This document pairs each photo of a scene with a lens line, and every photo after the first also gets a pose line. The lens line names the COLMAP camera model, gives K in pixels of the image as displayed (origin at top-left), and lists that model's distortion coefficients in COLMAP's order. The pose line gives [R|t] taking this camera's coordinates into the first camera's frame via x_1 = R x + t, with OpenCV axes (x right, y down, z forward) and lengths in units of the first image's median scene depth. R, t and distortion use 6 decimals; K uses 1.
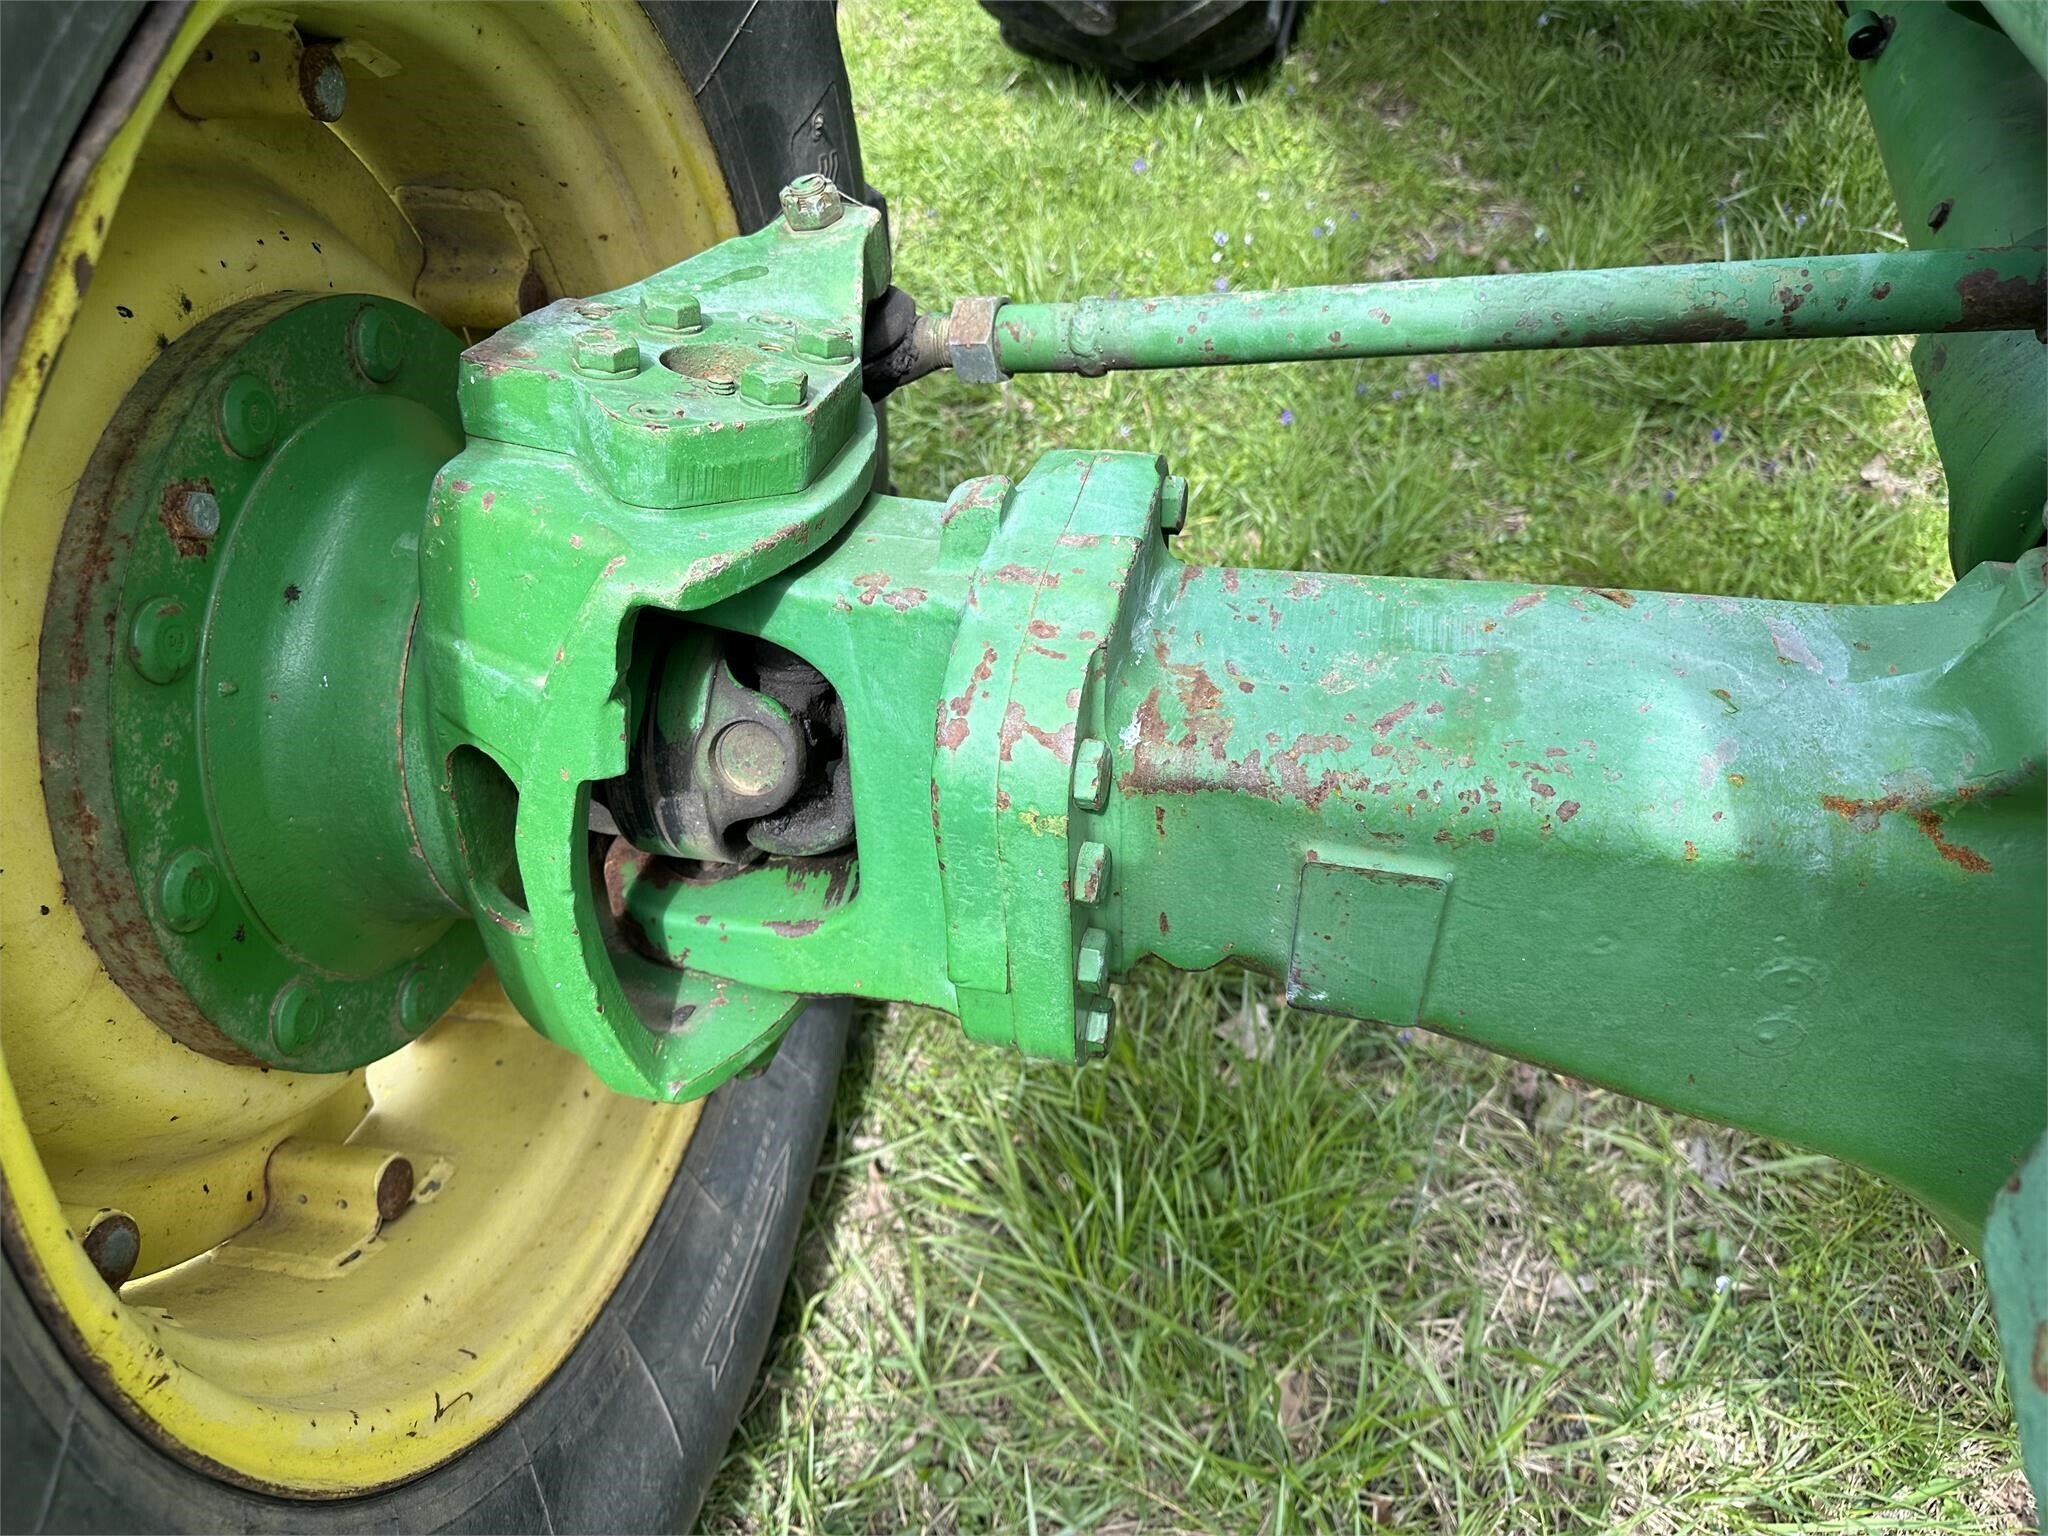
lens RADIAL K [[1492.4, 0, 1024.8], [0, 1492.4, 804.3], [0, 0, 1]] dist [-0.002223, -0.027500]
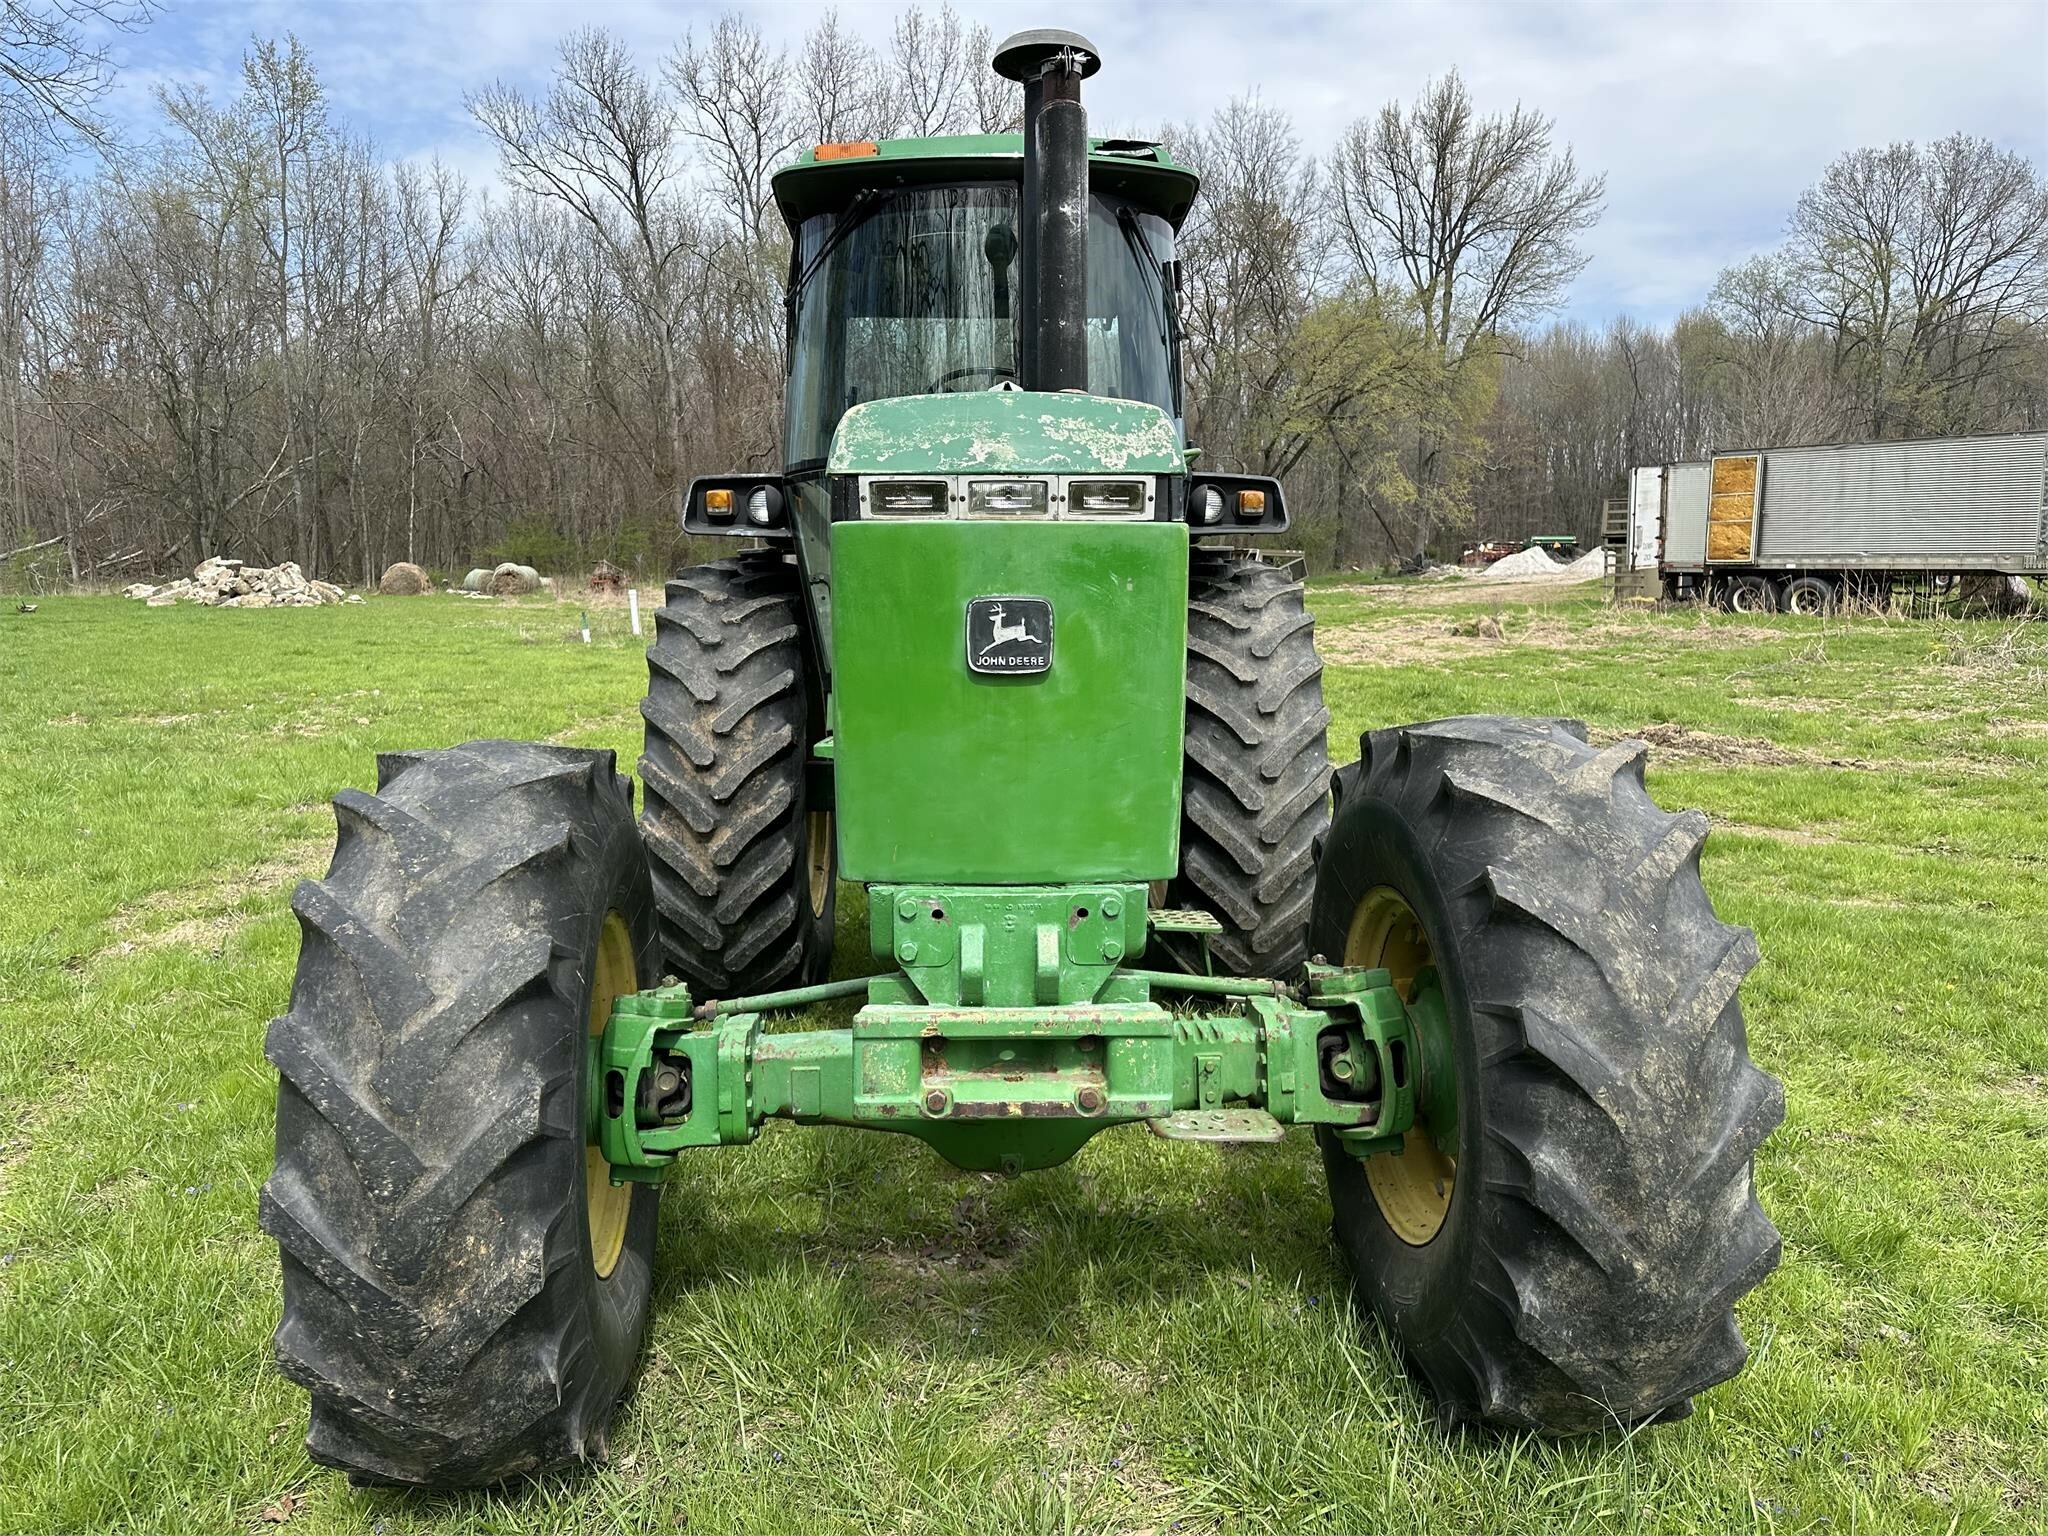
lens RADIAL K [[1409.5, 0, 1018.3], [0, 1409.5, 765.4], [0, 0, 1]] dist [0.087676, -0.105289]
pose [[0.962370, 0.001811, 0.271737, -0.304422], [0.170526, 0.774554, -0.609087, 1.822042], [-0.211578, 0.632505, 0.745099, -2.706953]]
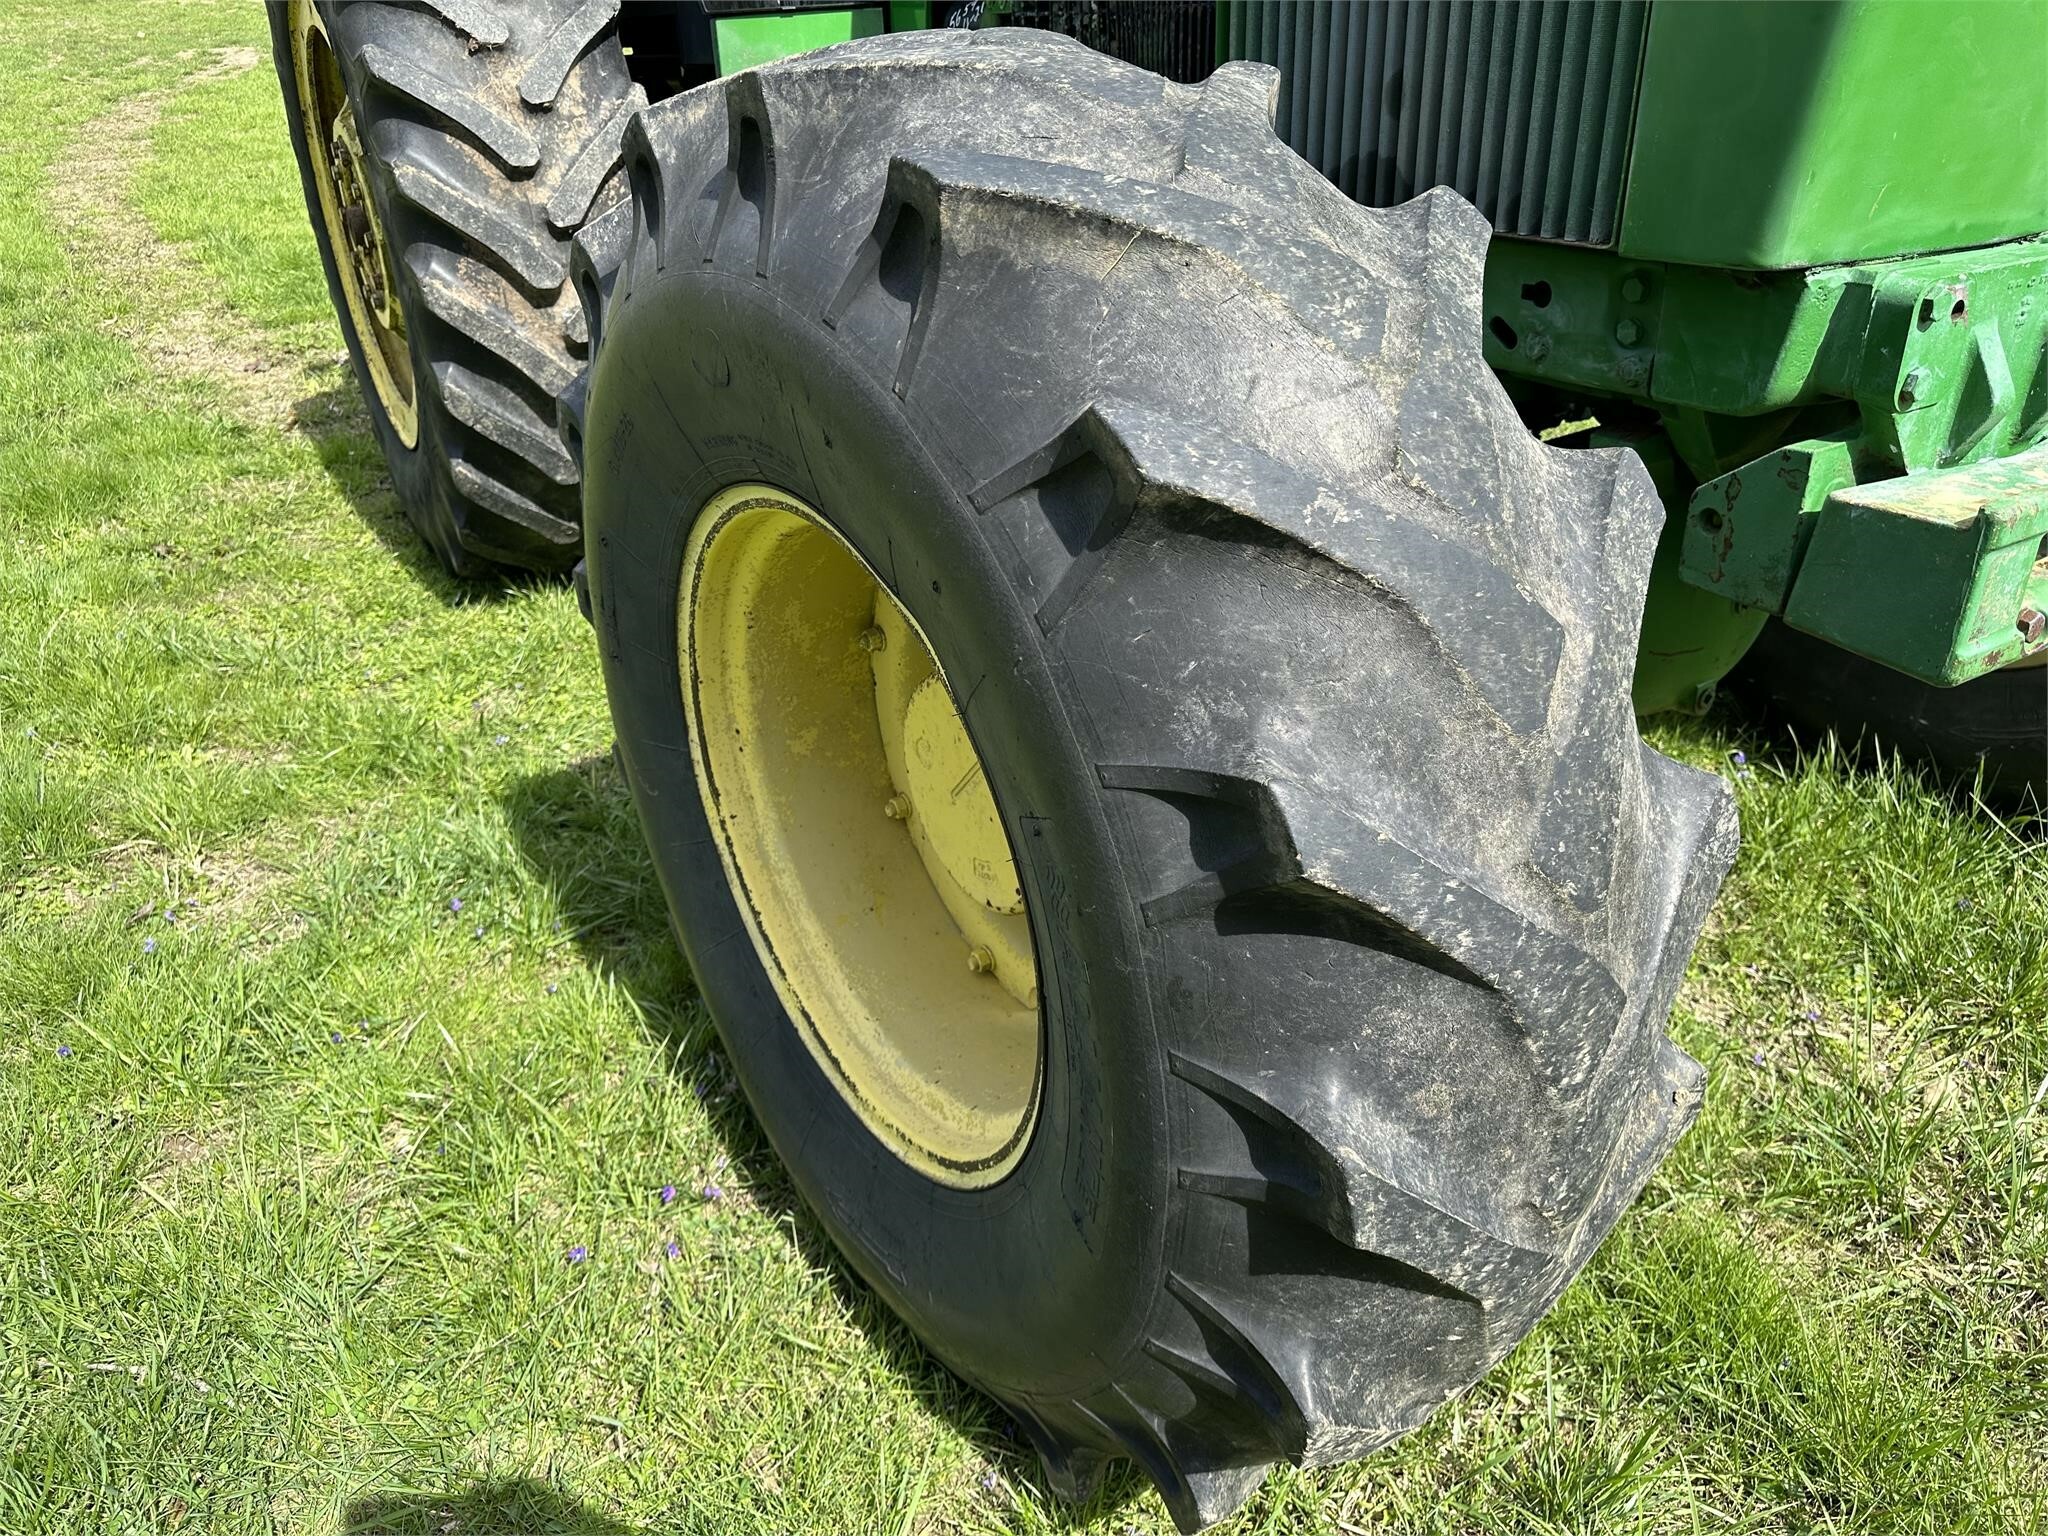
lens RADIAL K [[1446.3, 0, 1025.3], [0, 1446.3, 762.5], [0, 0, 1]] dist [0.000766, -0.007871]
pose [[0.714696, -0.321127, 0.621359, -1.832007], [0.500099, 0.855696, -0.132985, 0.173752], [-0.488989, 0.405785, 0.772158, -0.569870]]
